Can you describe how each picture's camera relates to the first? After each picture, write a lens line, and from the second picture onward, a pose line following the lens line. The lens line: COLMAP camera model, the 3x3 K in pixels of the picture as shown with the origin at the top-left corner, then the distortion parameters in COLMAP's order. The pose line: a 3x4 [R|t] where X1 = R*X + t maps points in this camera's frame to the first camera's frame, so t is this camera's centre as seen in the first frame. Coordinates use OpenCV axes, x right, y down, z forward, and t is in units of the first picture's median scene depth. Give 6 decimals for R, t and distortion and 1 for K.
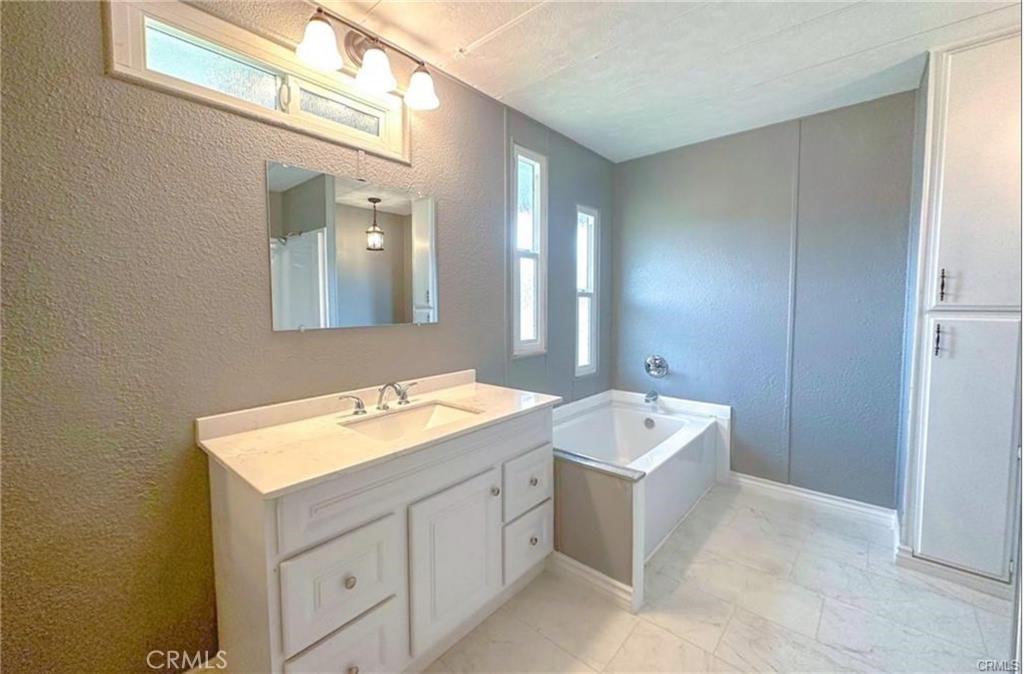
lens RADIAL K [[414.1, 0, 508.0], [0, 414.1, 328.9], [0, 0, 1]] dist [-0.002126, -0.000219]
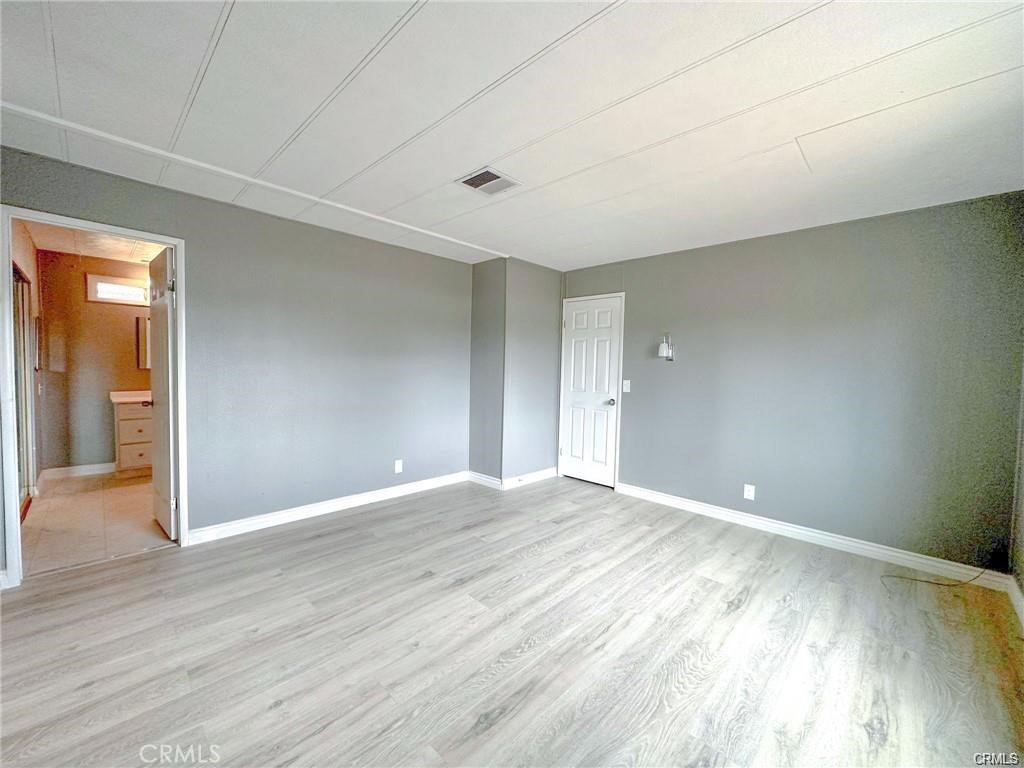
lens RADIAL K [[411.1, 0, 512.0], [0, 411.1, 384.0], [0, 0, 1]] dist [0.001265, 0.000049]
pose [[0.998818, 0.029662, -0.038516, 2.246350], [-0.030081, 0.999494, -0.010360, 0.067124], [0.038190, 0.011506, 0.999204, -1.903249]]
